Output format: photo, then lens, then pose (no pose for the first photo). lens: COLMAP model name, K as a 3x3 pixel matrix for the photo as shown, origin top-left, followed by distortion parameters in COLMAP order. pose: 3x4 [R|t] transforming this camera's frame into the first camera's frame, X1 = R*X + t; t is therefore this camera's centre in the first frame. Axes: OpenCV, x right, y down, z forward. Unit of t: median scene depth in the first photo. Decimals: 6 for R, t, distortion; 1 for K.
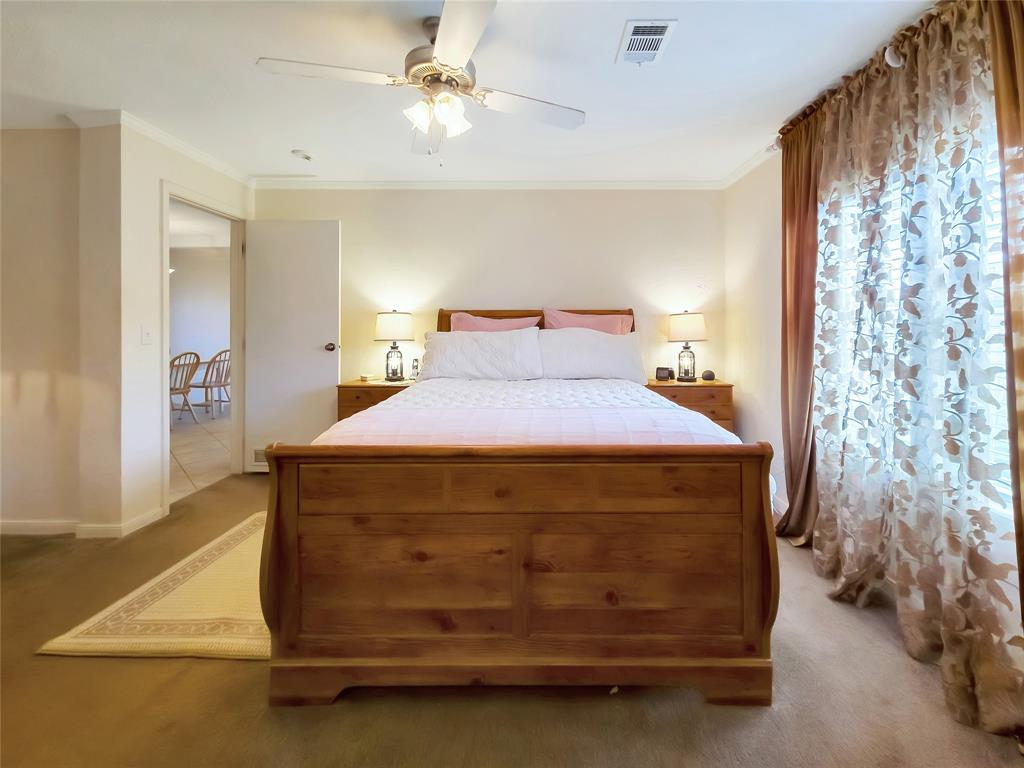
lens RADIAL K [[444.6, 0, 539.8], [0, 444.6, 370.0], [0, 0, 1]] dist [0.022355, -0.016184]
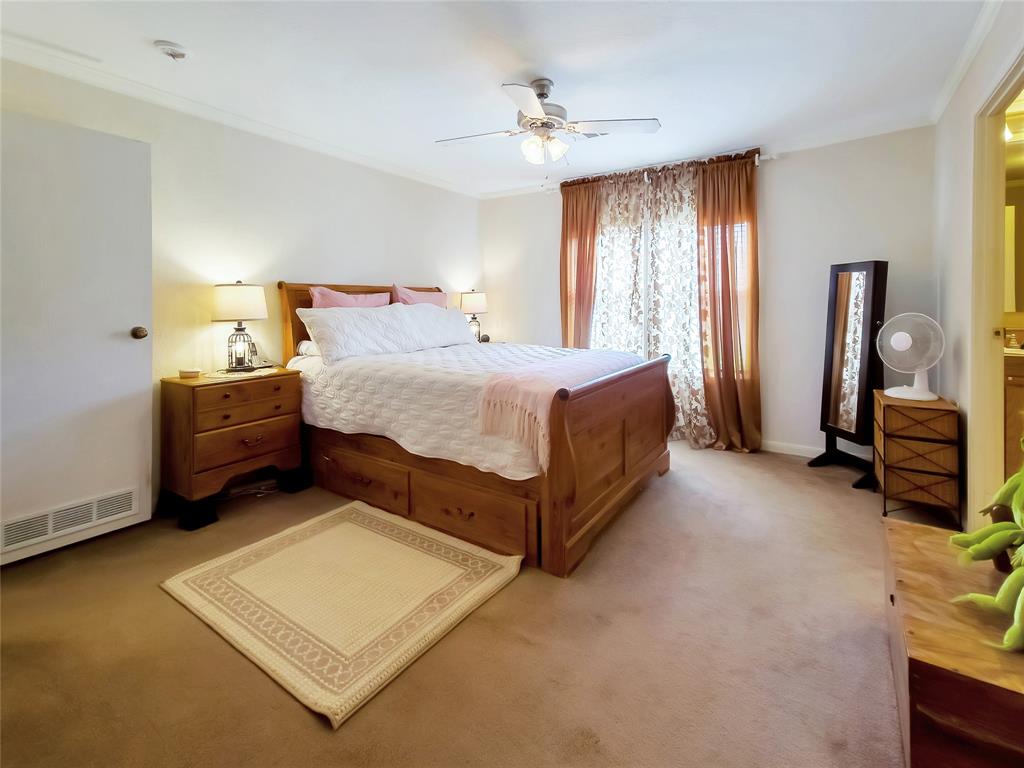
lens RADIAL K [[472.8, 0, 520.2], [0, 472.8, 375.1], [0, 0, 1]] dist [0.023980, -0.000045]
pose [[0.538797, -0.131382, 0.832128, -1.496417], [0.083415, 0.991230, 0.102491, -0.030003], [-0.838296, 0.014190, 0.545031, 0.249280]]
